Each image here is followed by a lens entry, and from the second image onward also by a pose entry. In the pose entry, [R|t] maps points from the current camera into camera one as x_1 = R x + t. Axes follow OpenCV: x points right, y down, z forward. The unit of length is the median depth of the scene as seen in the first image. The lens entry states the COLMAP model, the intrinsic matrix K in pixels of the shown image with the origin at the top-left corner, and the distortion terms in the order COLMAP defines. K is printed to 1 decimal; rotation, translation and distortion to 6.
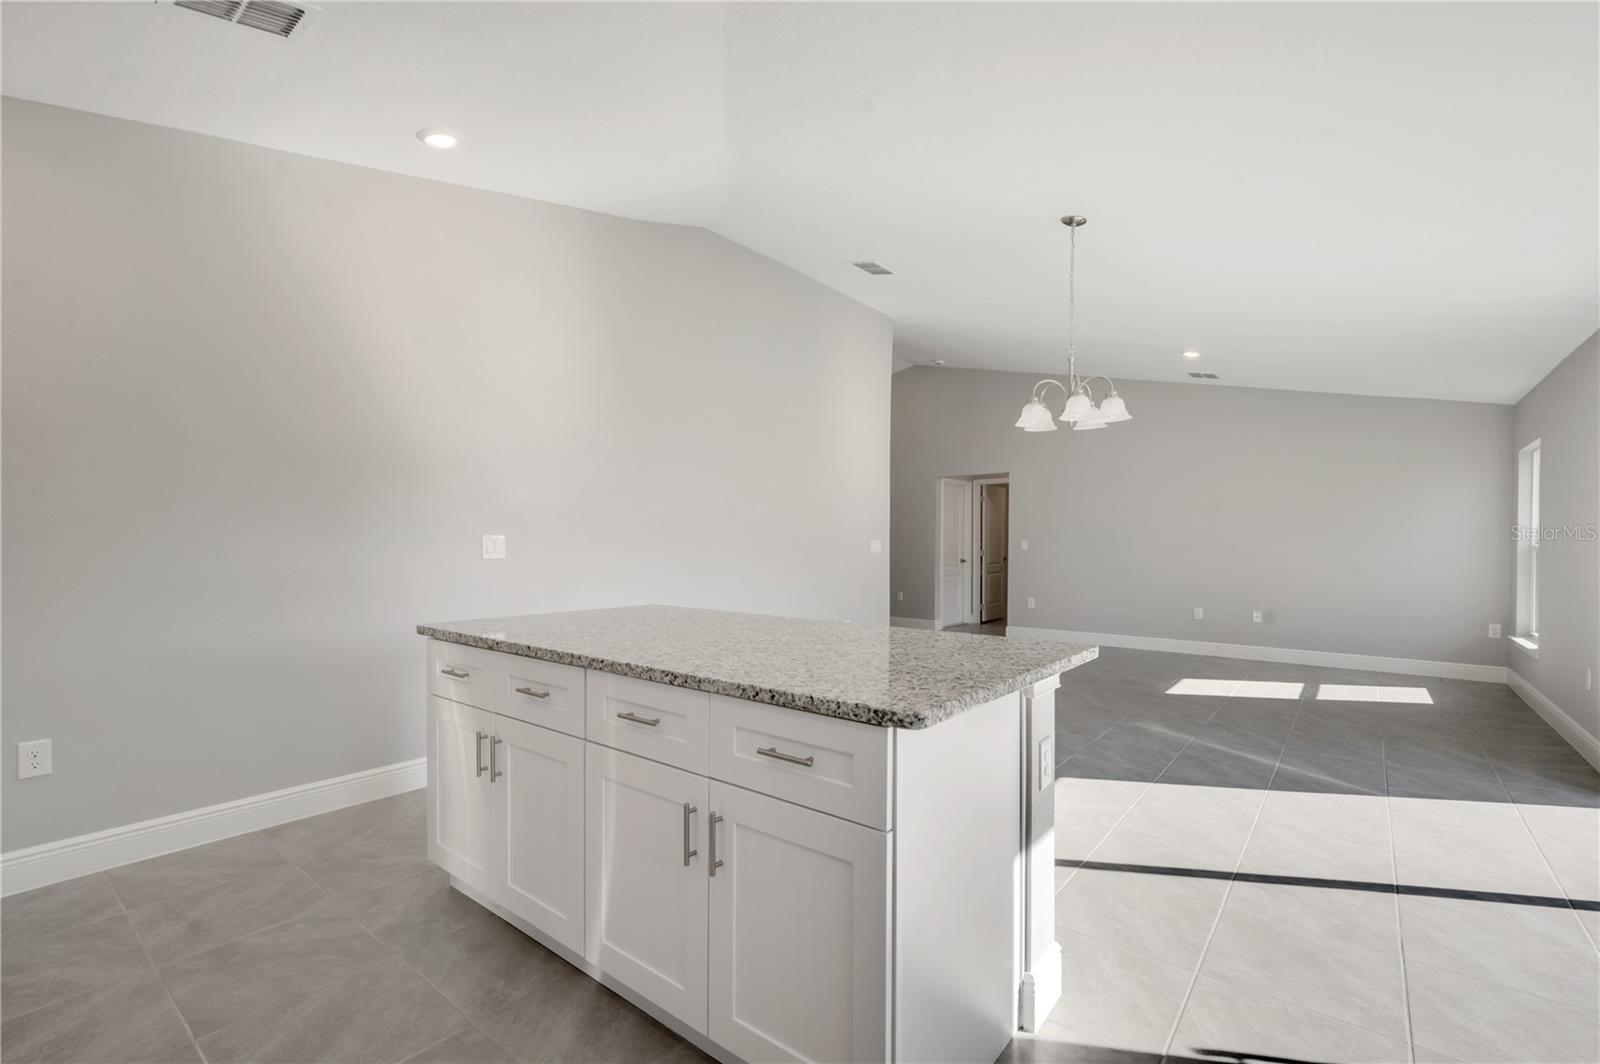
lens RADIAL K [[712.7, 0, 800.5], [0, 712.7, 545.5], [0, 0, 1]] dist [0.007296, -0.005521]
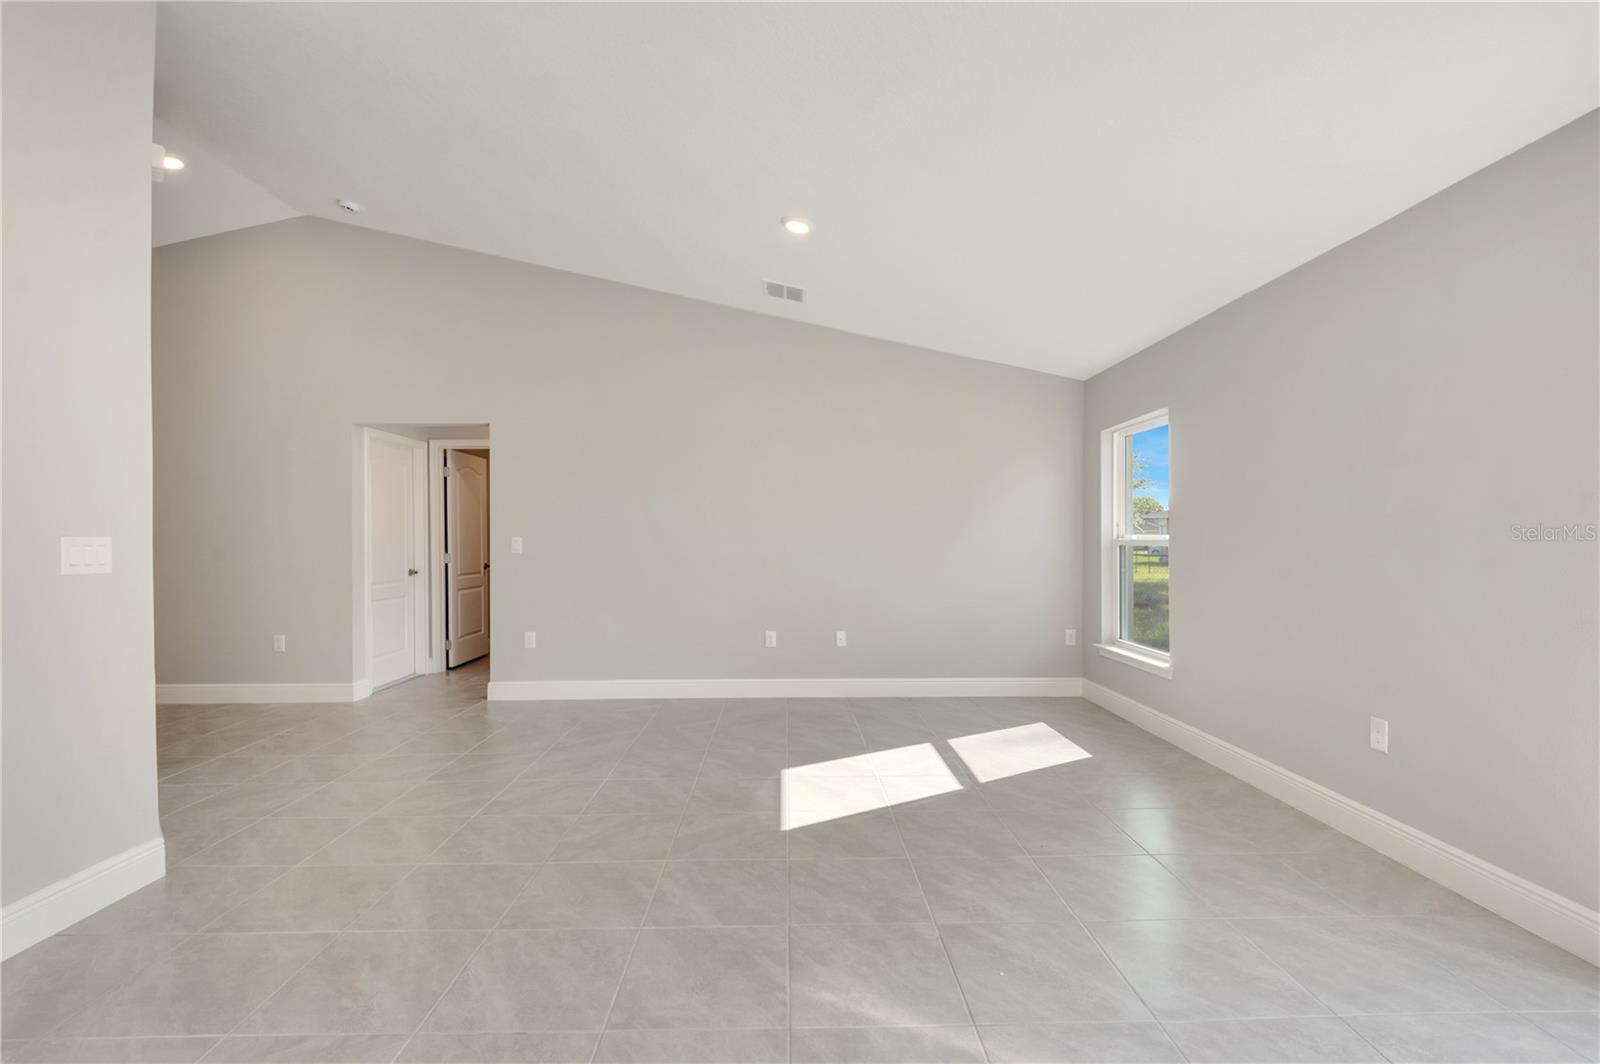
lens RADIAL K [[712.7, 0, 803.0], [0, 712.7, 536.7], [0, 0, 1]] dist [0.007296, -0.005521]
pose [[0.776503, -0.014389, 0.629949, 0.110261], [0.012698, 0.999894, 0.007188, -0.009092], [-0.629986, 0.002417, 0.776603, 0.341799]]
